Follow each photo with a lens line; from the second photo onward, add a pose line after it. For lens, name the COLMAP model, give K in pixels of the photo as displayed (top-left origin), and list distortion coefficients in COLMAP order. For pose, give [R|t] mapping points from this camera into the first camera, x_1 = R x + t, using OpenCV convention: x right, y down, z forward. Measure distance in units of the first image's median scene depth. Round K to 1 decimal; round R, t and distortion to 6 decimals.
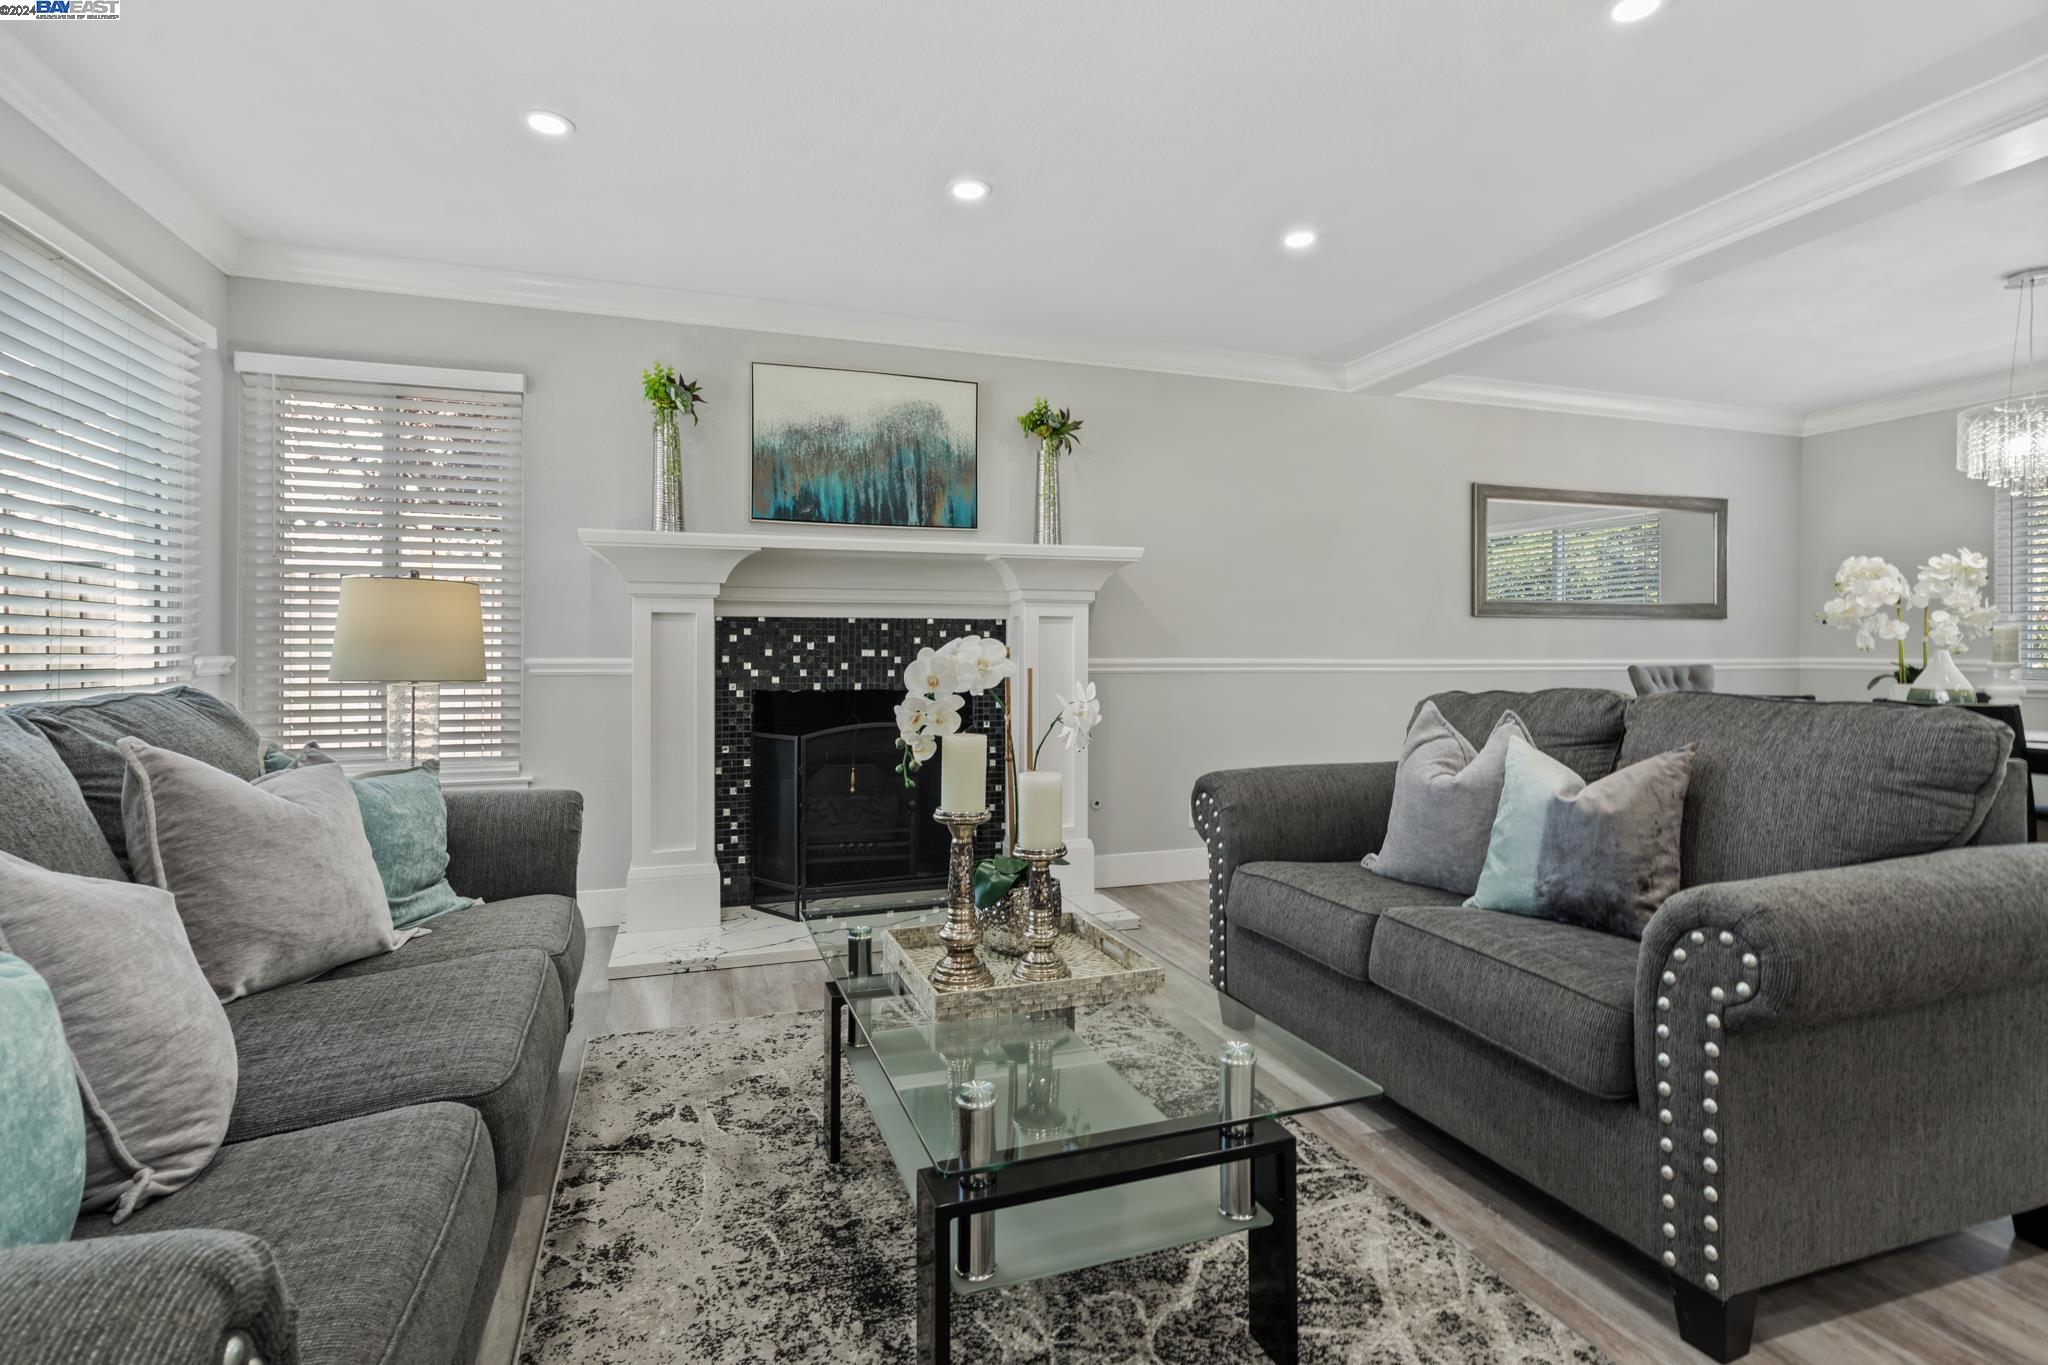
lens RADIAL K [[982.5, 0, 1022.1], [0, 982.5, 653.6], [0, 0, 1]] dist [0.004064, -0.000340]
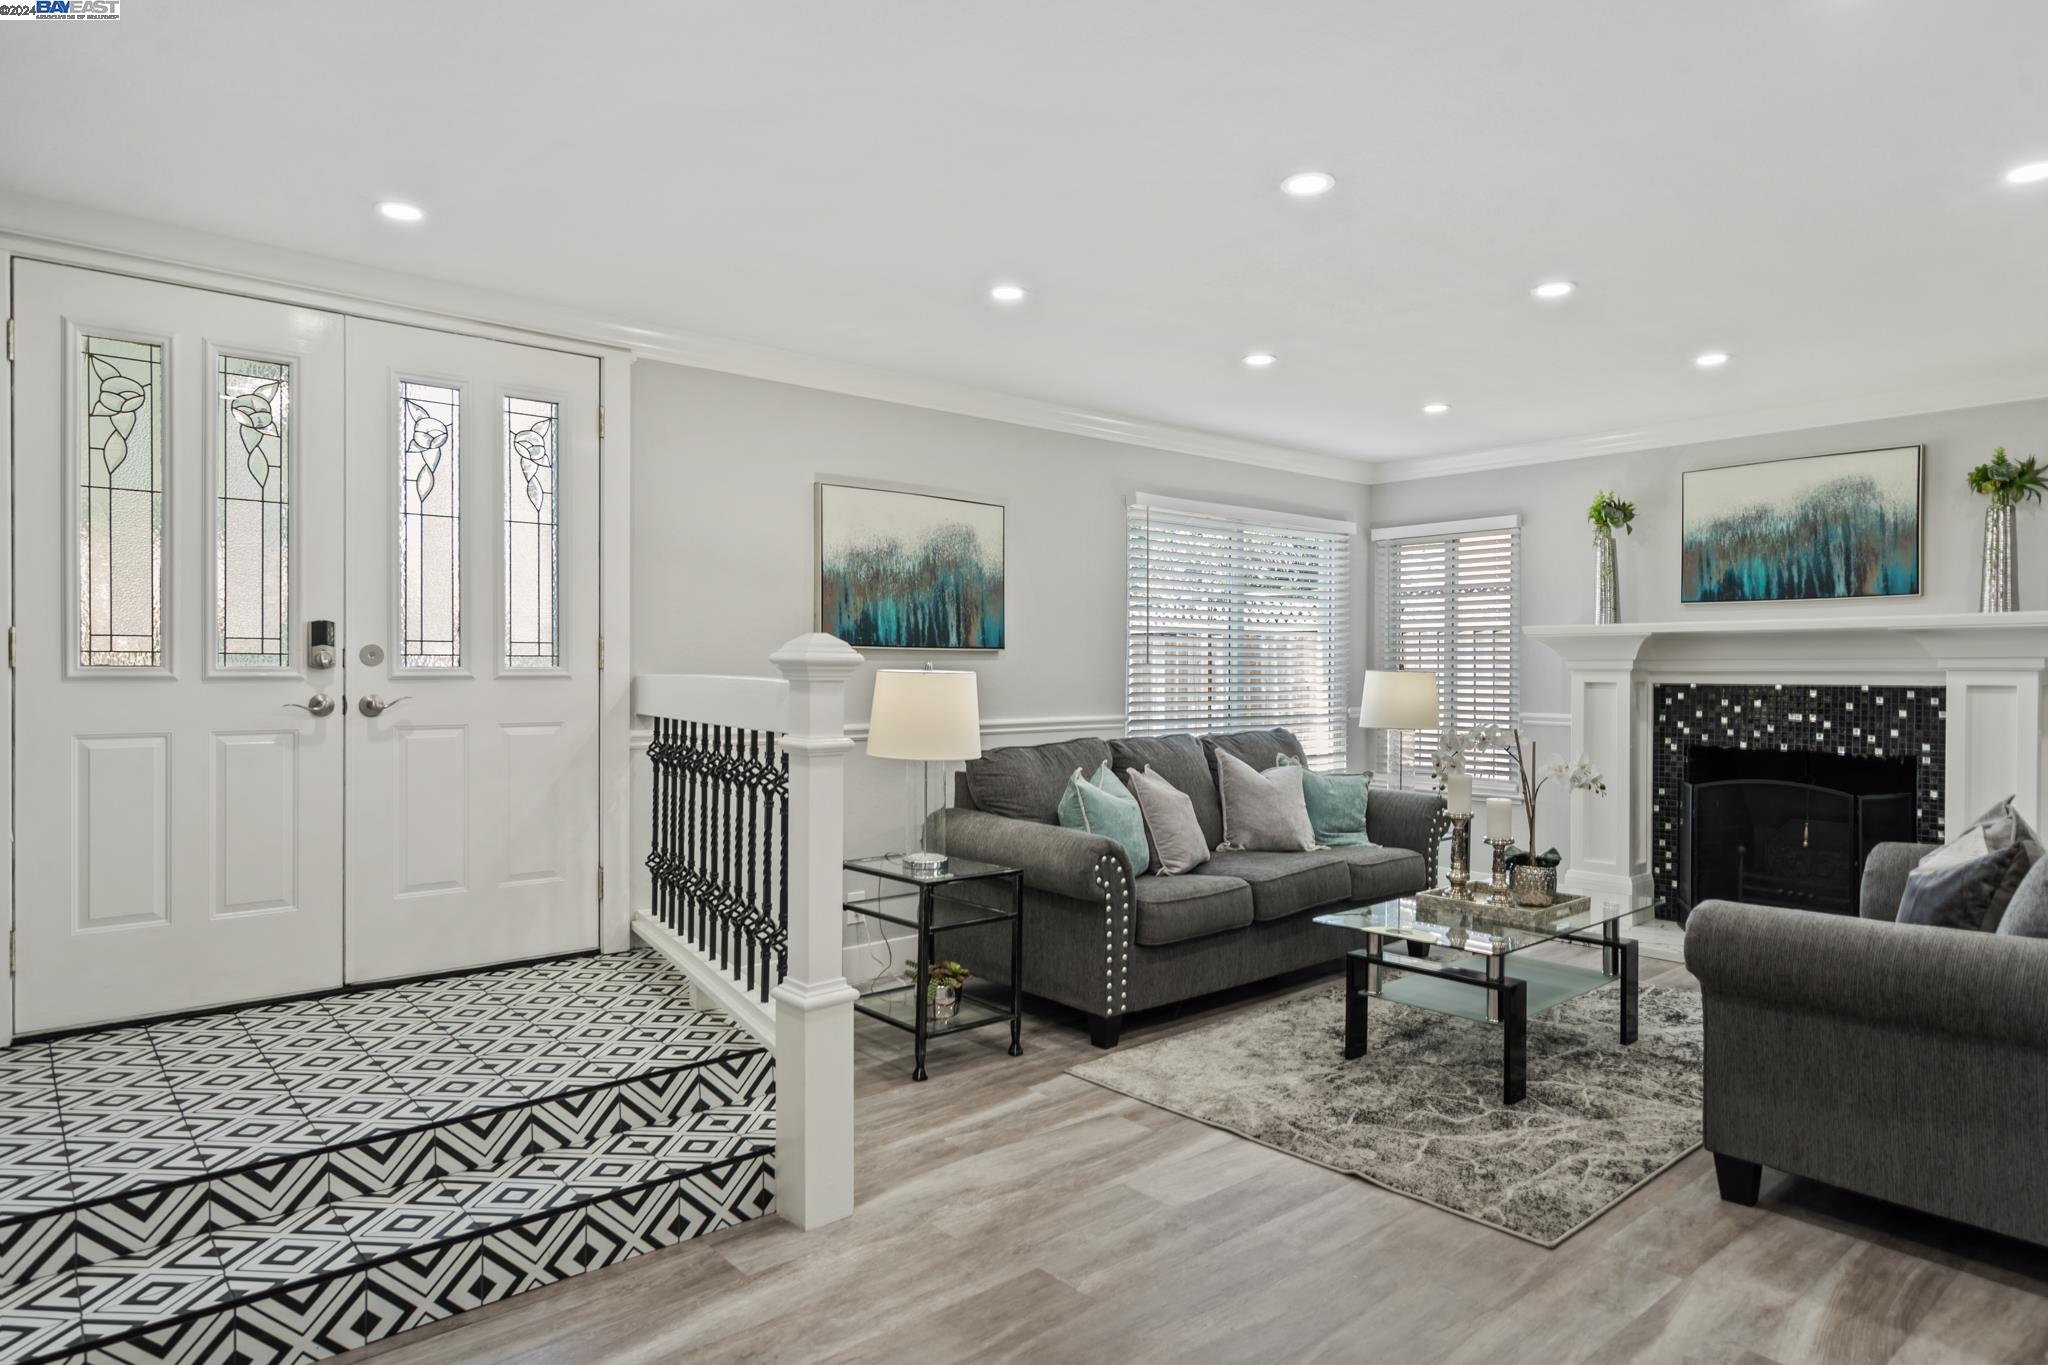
lens RADIAL K [[1185.4, 0, 1023.2], [0, 1185.4, 677.1], [0, 0, 1]] dist [-0.001144, -0.000291]
pose [[0.375616, 0.008738, -0.926734, 0.752646], [-0.002505, 0.999961, 0.008413, -0.054928], [0.926772, -0.000838, 0.375623, -0.288132]]
